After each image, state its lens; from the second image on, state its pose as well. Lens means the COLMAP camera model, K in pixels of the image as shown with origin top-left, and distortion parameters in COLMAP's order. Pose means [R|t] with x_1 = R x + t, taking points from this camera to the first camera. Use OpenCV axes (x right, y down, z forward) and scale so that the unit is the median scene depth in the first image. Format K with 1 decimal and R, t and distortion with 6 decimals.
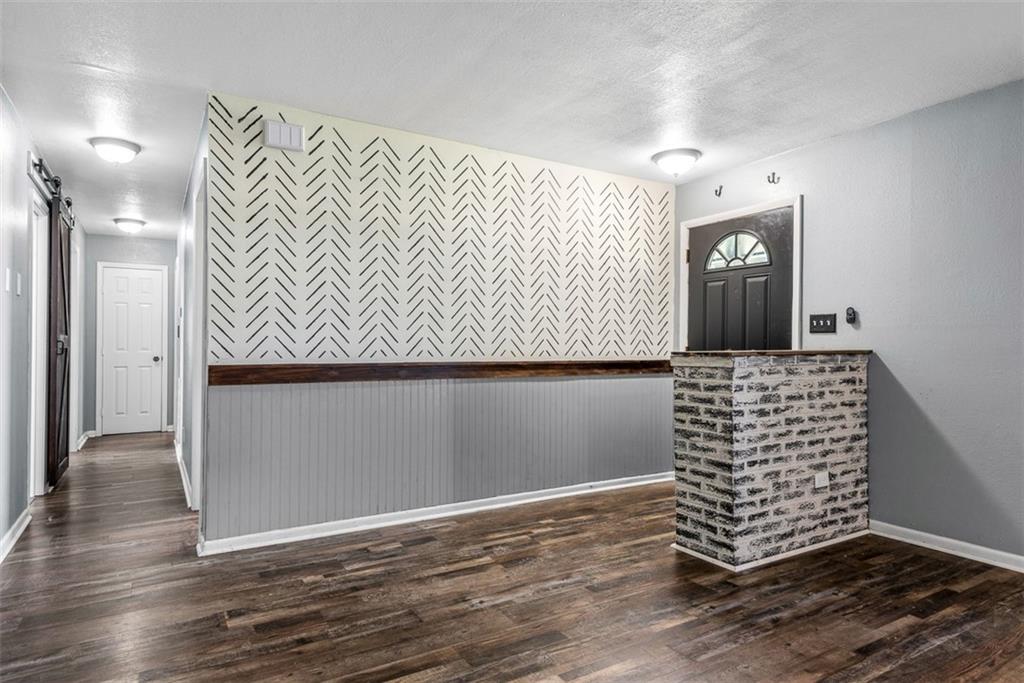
lens RADIAL K [[588.4, 0, 519.3], [0, 588.4, 340.8], [0, 0, 1]] dist [0.030447, -0.002931]
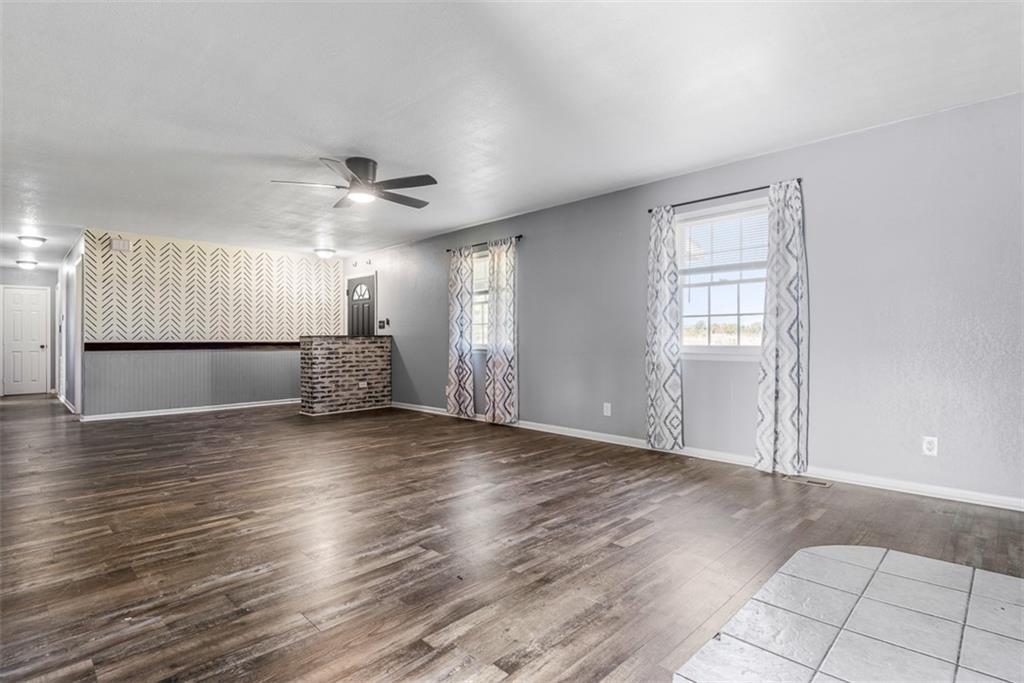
lens RADIAL K [[505.1, 0, 532.6], [0, 505.1, 340.0], [0, 0, 1]] dist [-0.007154, -0.006108]
pose [[0.966489, -0.007670, 0.256592, 0.680970], [0.005962, 0.999955, 0.007430, 0.026218], [-0.256637, -0.005651, 0.966491, -1.364235]]
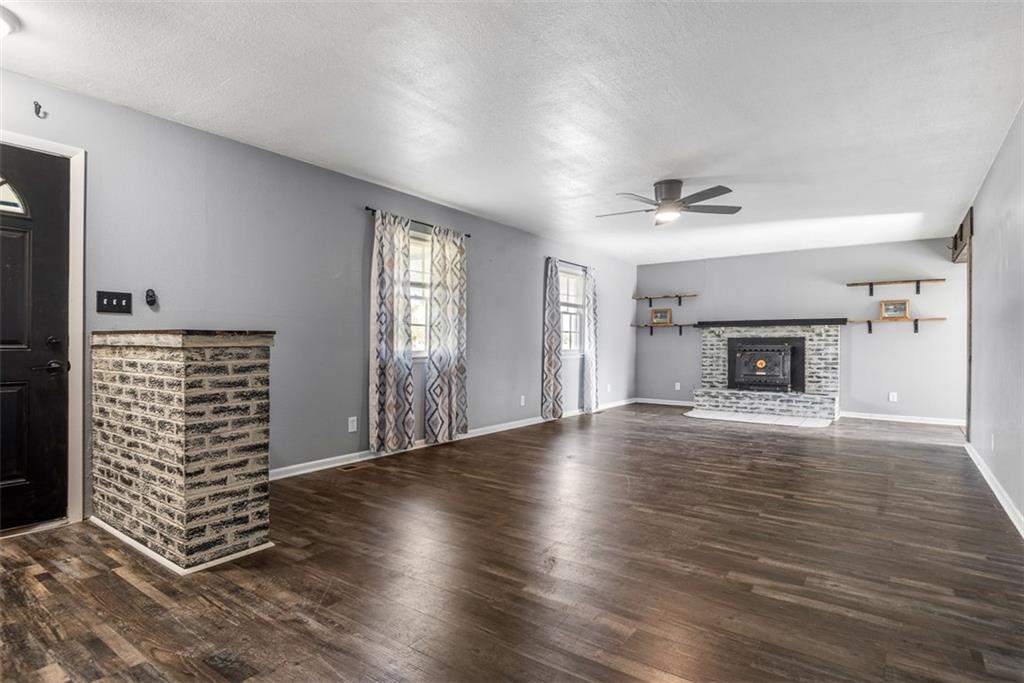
lens RADIAL K [[536.8, 0, 511.9], [0, 536.8, 344.0], [0, 0, 1]] dist [-0.003843, -0.001841]
pose [[-0.393199, -0.001662, 0.919452, -0.584137], [-0.011427, 0.999930, -0.003079, 0.036018], [-0.919383, -0.011717, -0.393190, 0.895490]]
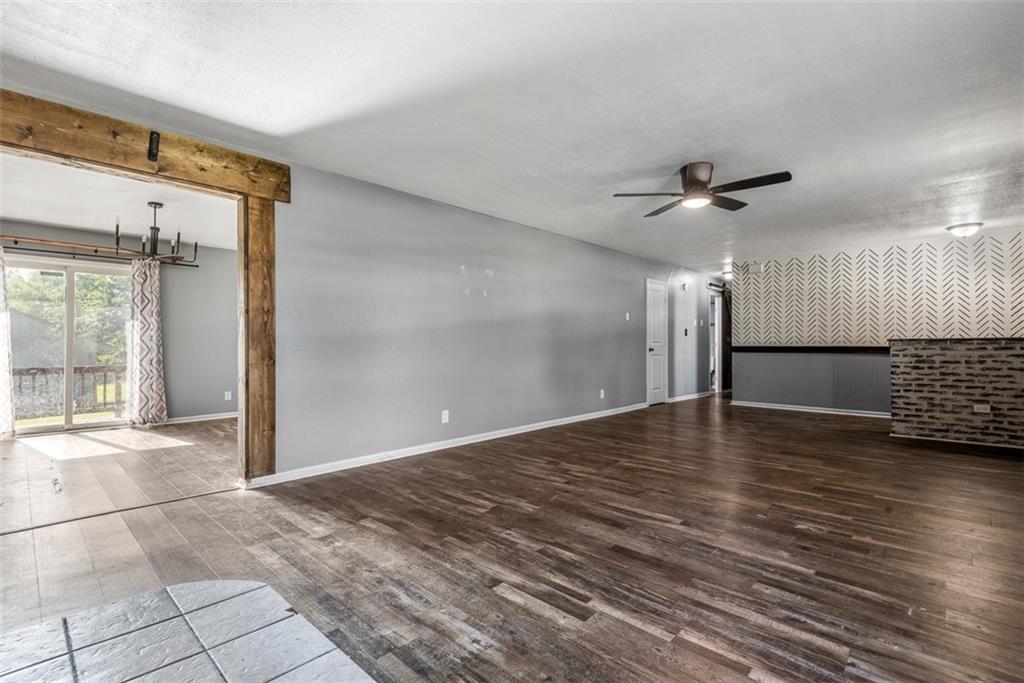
lens RADIAL K [[479.8, 0, 511.8], [0, 479.8, 338.6], [0, 0, 1]] dist [0.012681, -0.003361]
pose [[0.252580, -0.017089, -0.967425, 1.631732], [0.008160, 0.999846, -0.015532, 0.031148], [0.967541, -0.003971, 0.252681, -0.791454]]
